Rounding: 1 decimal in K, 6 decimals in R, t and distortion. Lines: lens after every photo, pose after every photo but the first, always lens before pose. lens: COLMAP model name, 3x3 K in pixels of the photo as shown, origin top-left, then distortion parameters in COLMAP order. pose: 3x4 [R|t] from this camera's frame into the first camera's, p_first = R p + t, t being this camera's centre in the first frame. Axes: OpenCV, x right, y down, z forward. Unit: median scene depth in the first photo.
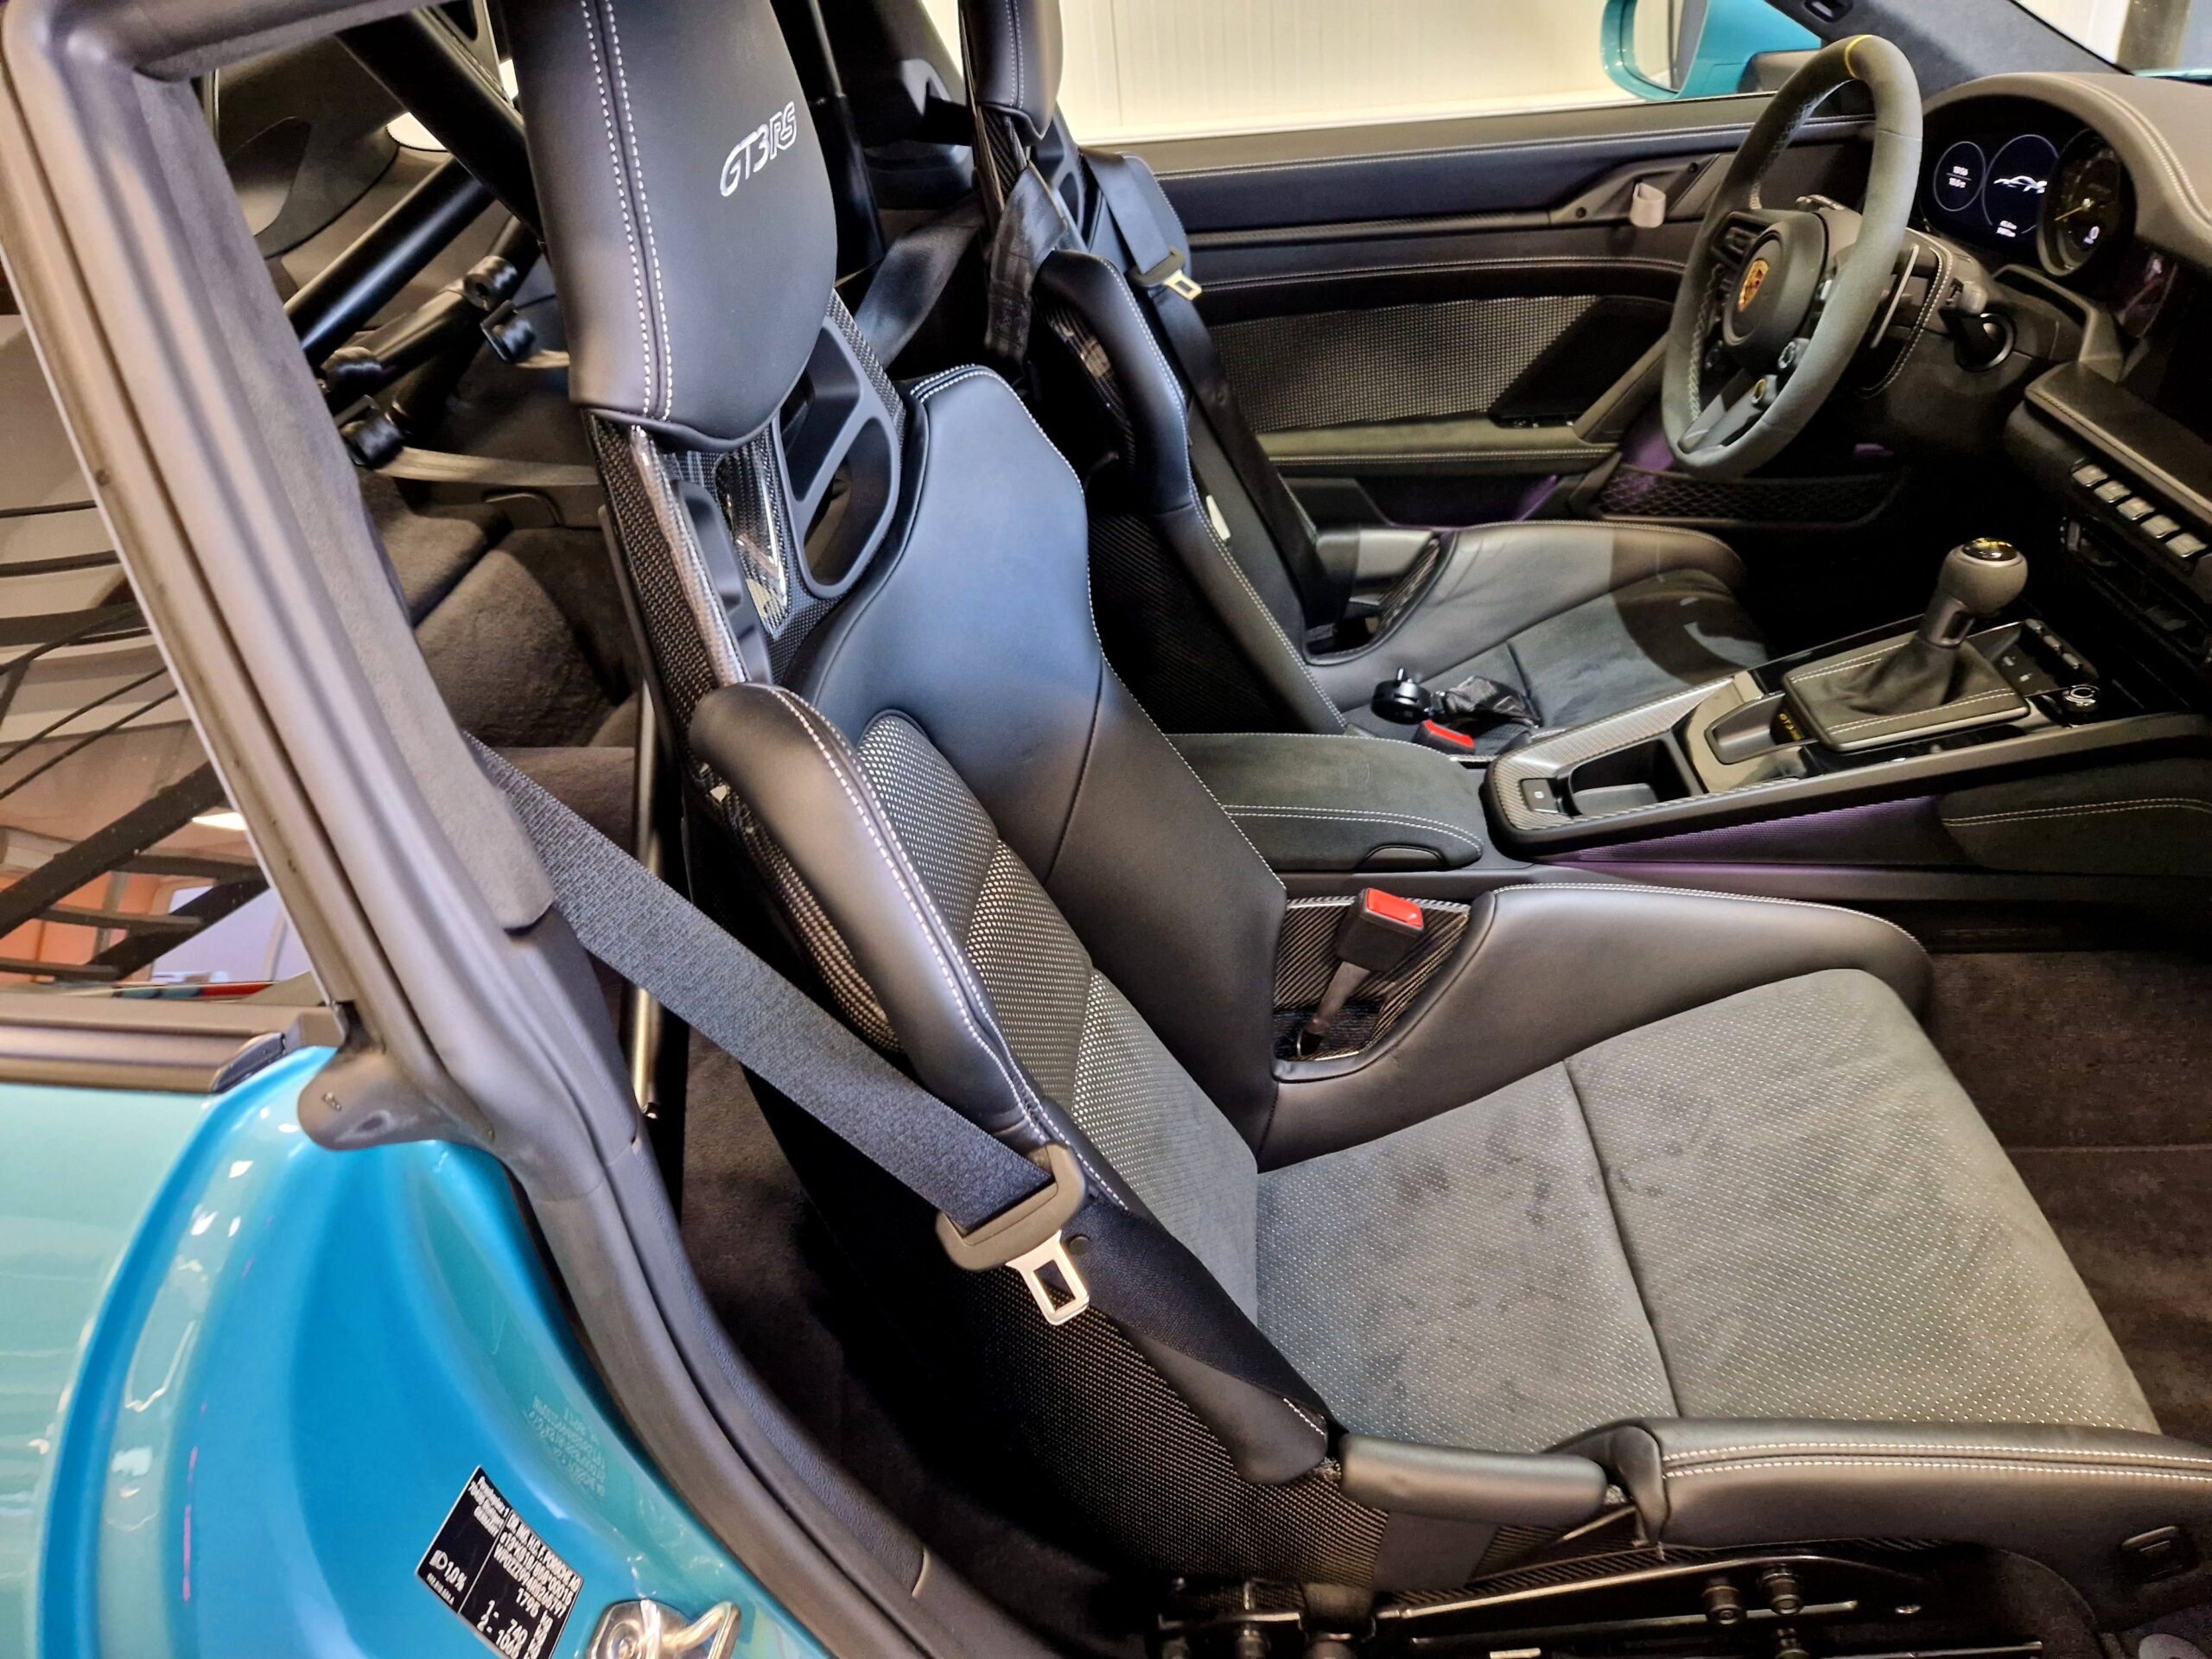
lens RADIAL K [[1516.6, 0, 1100.4], [0, 1516.6, 819.8], [0, 0, 1]] dist [0.100072, -0.096878]
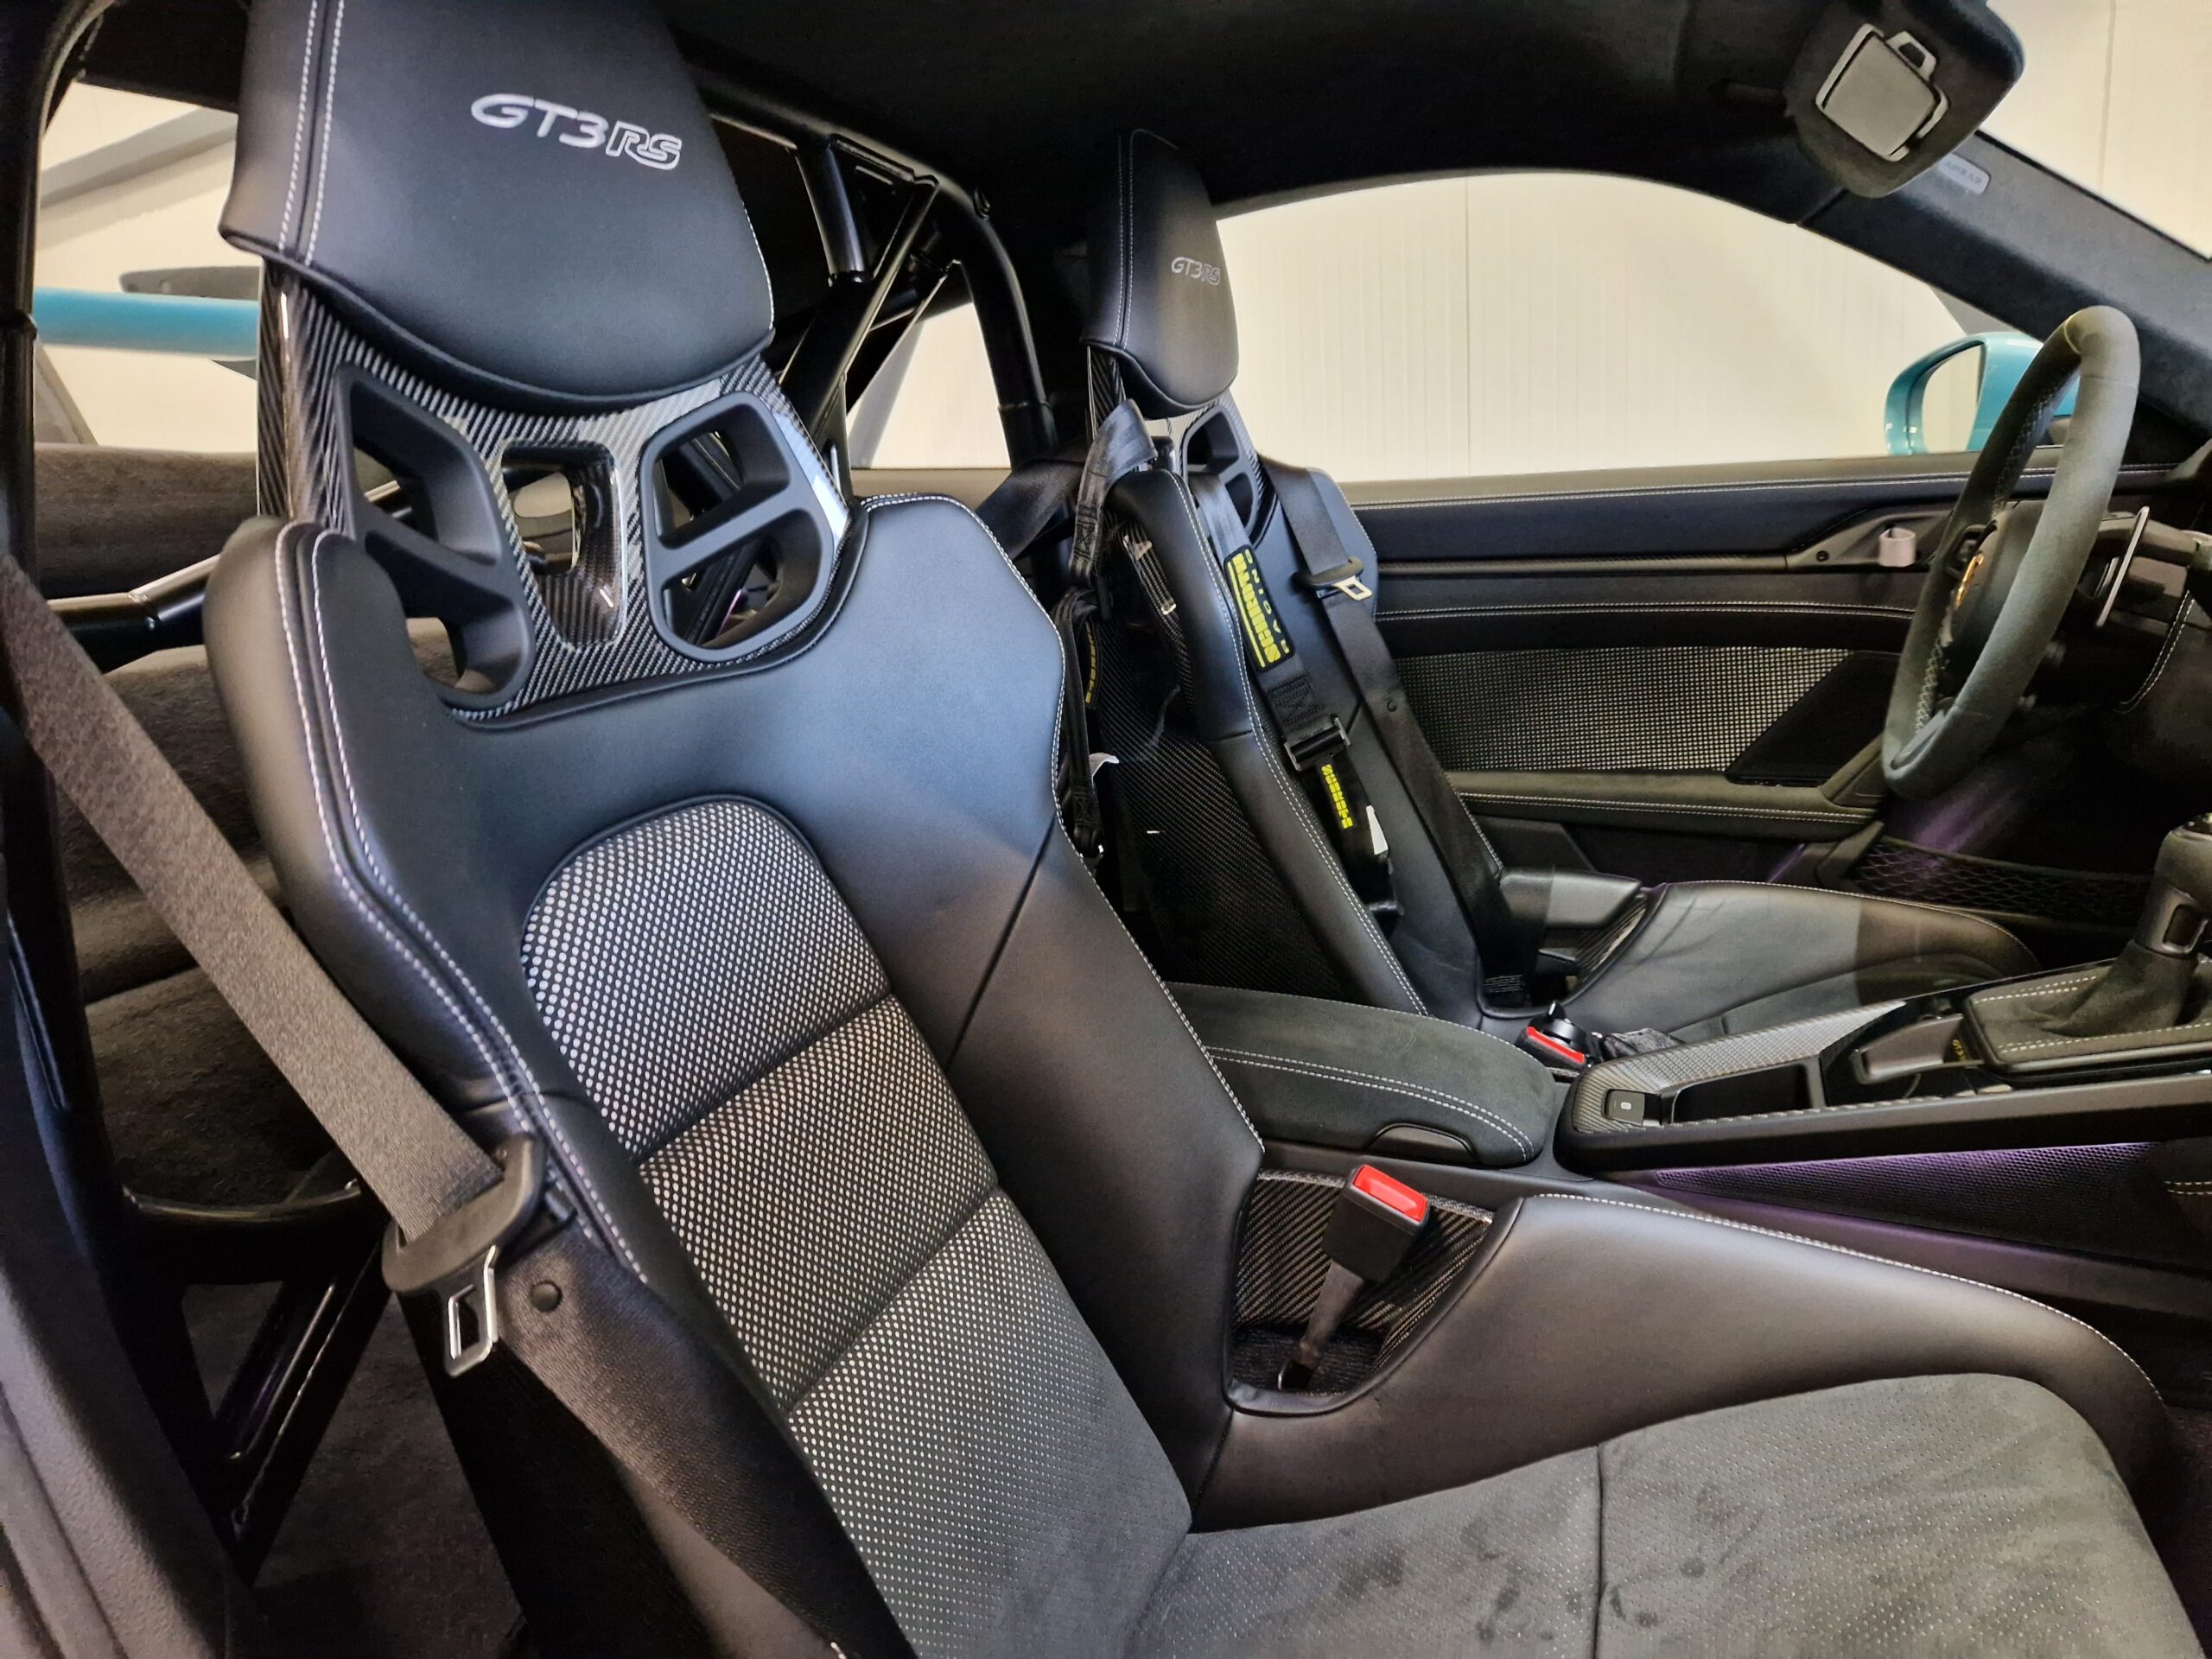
lens RADIAL K [[1516.6, 0, 1100.4], [0, 1516.6, 819.8], [0, 0, 1]] dist [0.100072, -0.096878]
pose [[0.955336, 0.097043, -0.279135, 0.235126], [-0.179274, 0.941205, -0.286347, 0.121557], [0.234936, 0.323600, 0.916563, 0.157811]]
